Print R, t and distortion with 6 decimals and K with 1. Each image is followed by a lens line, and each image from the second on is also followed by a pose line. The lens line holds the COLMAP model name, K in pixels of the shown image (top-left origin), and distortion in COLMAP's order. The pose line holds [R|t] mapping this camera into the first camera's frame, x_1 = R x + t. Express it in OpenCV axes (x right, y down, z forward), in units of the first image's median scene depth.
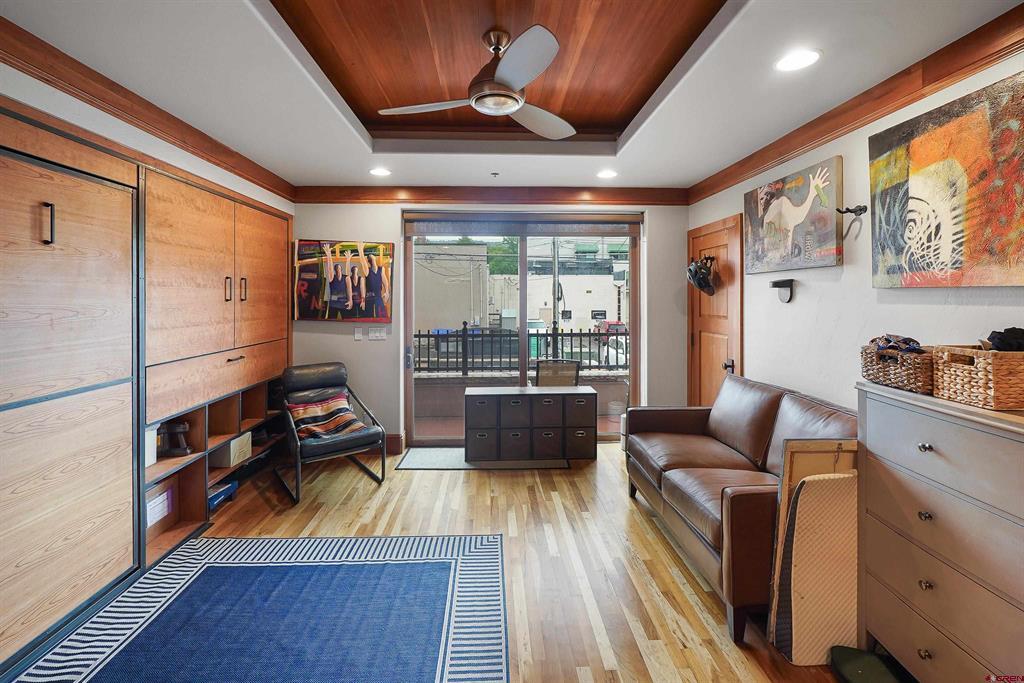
lens RADIAL K [[454.8, 0, 512.5], [0, 454.8, 294.2], [0, 0, 1]] dist [-0.020232, 0.008570]
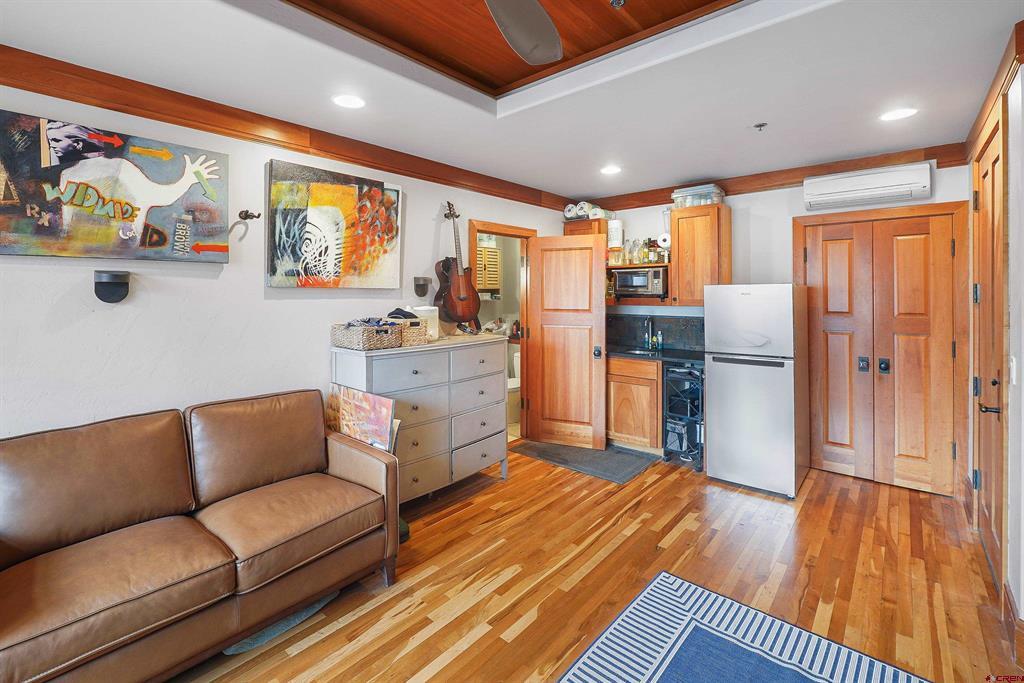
lens RADIAL K [[454.8, 0, 512.5], [0, 454.8, 294.2], [0, 0, 1]] dist [-0.020232, 0.008570]
pose [[-0.724763, 0.001394, 0.688997, -0.341010], [0.000431, 0.999999, -0.001571, 0.005879], [-0.688998, -0.000842, -0.724763, 1.004888]]
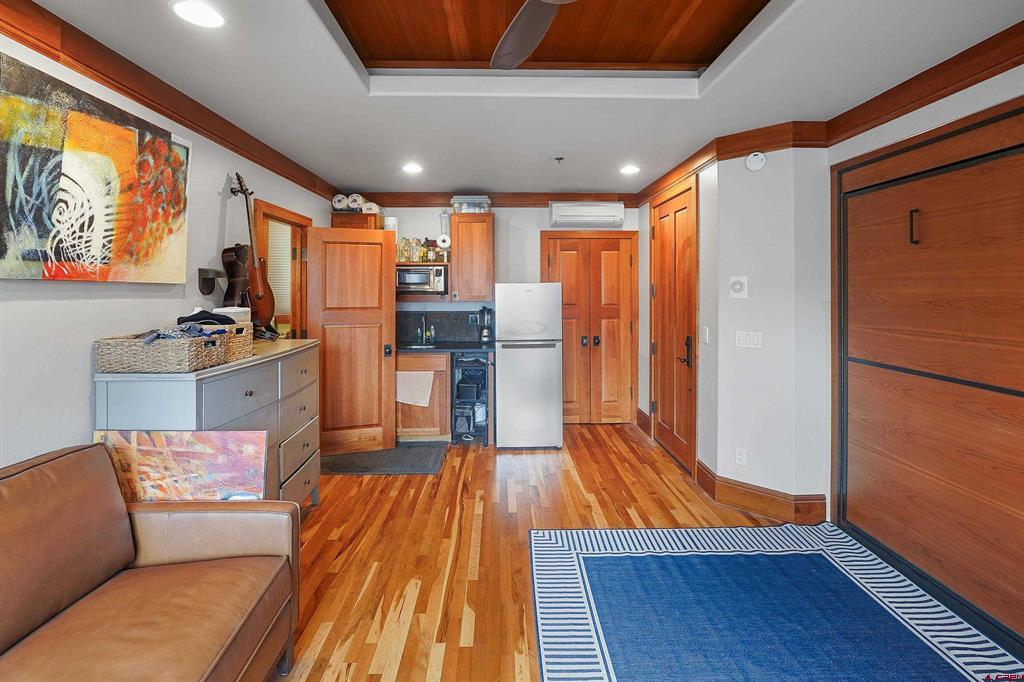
lens RADIAL K [[451.4, 0, 510.1], [0, 451.4, 290.3], [0, 0, 1]] dist [-0.002187, 0.000488]
pose [[-0.999617, 0.002732, 0.027540, 0.012742], [0.002674, 0.999994, -0.002137, 0.005326], [-0.027546, -0.002063, -0.999618, 1.162015]]
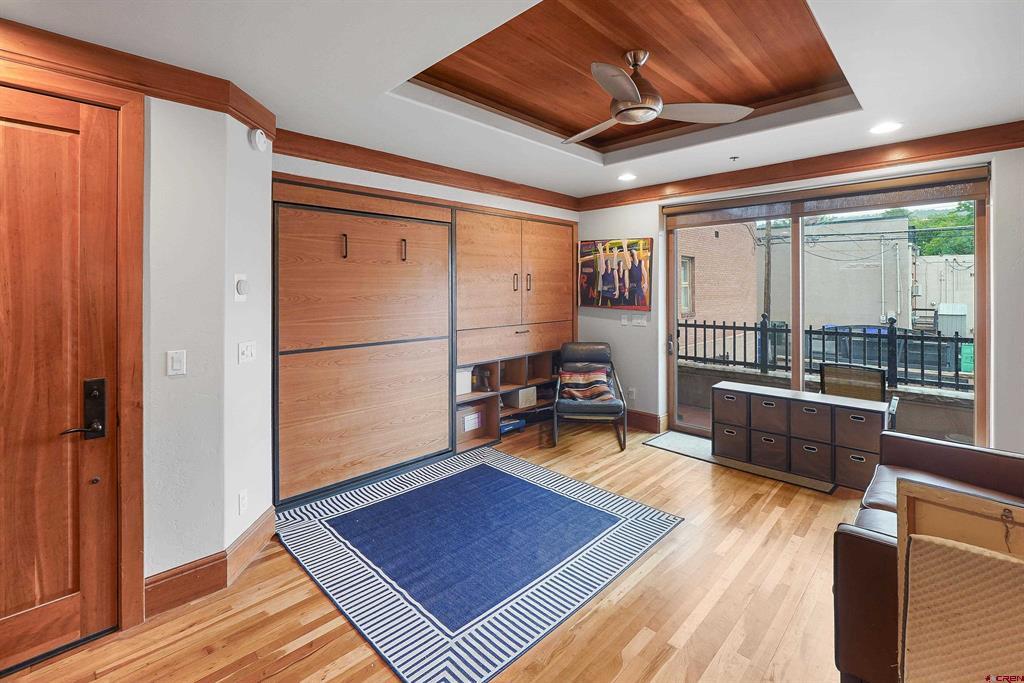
lens RADIAL K [[462.9, 0, 510.4], [0, 462.9, 284.9], [0, 0, 1]] dist [-0.001464, 0.000052]
pose [[0.678864, -0.004410, -0.734251, 0.426754], [0.006943, 0.999976, 0.000413, -0.003446], [0.734232, -0.005378, 0.678878, -0.001048]]
